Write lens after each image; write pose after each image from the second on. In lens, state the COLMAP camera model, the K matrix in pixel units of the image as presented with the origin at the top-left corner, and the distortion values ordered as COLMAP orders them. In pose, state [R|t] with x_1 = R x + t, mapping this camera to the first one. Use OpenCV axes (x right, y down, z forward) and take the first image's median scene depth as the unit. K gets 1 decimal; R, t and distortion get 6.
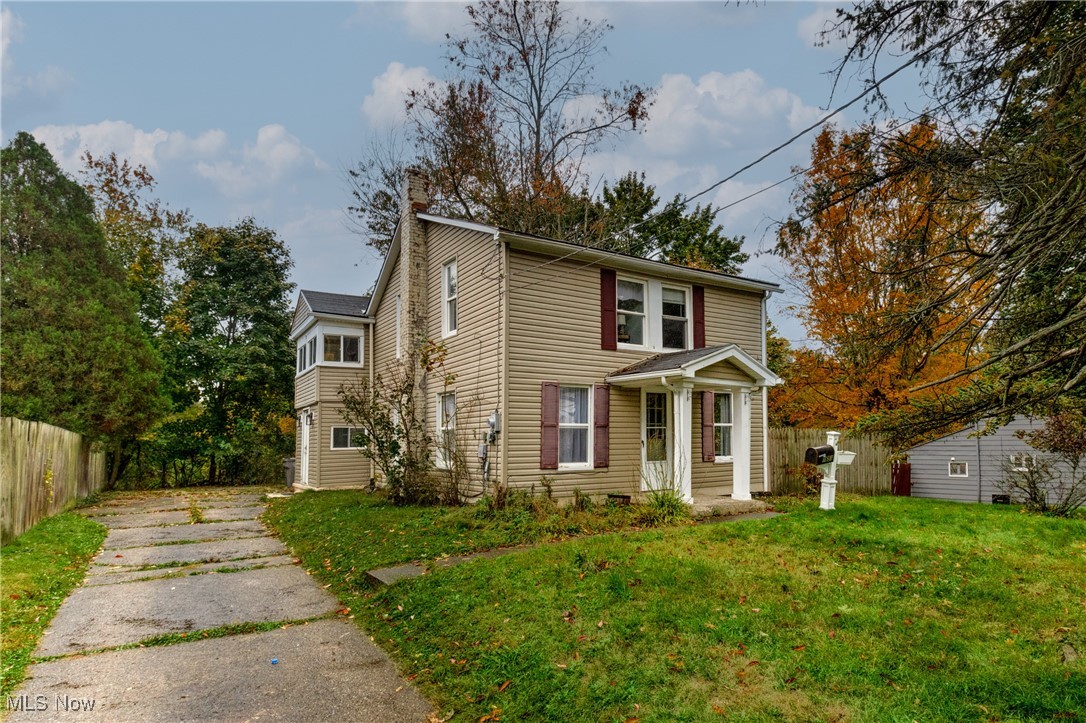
lens RADIAL K [[501.0, 0, 543.0], [0, 501.0, 361.5], [0, 0, 1]] dist [-0.001299, -0.000076]
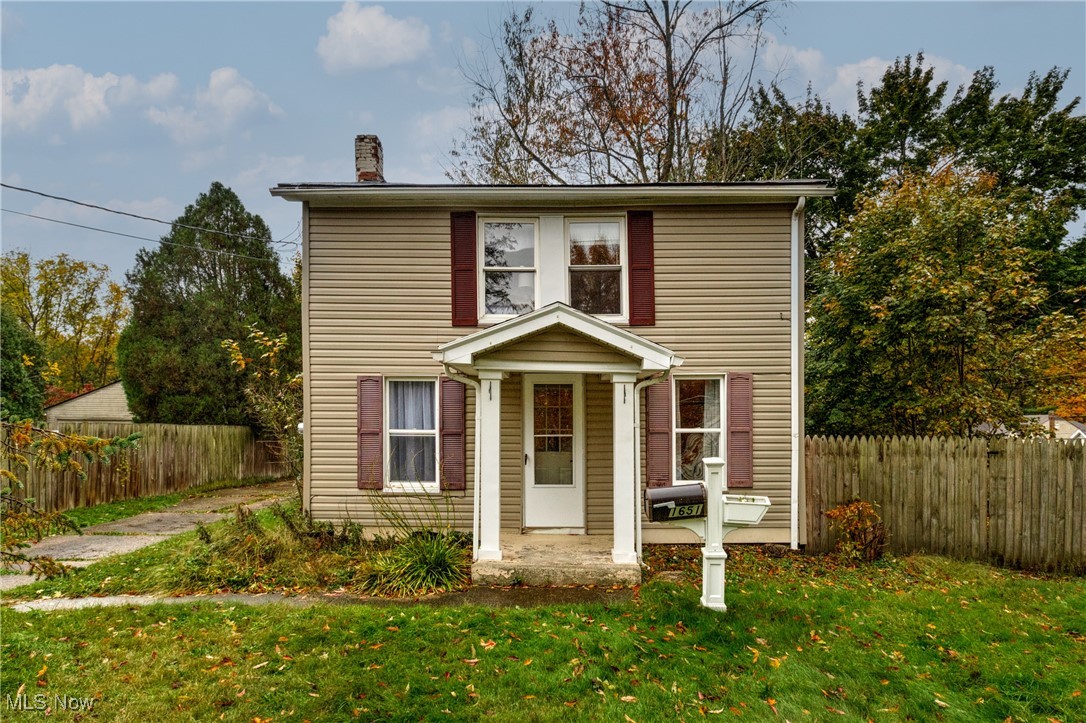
lens RADIAL K [[539.7, 0, 542.7], [0, 539.7, 373.4], [0, 0, 1]] dist [0.003366, 0.000814]
pose [[0.875726, -0.037588, -0.481343, 0.531303], [0.065681, 0.996971, 0.041642, 0.016551], [0.478320, -0.068082, 0.875543, 0.341790]]
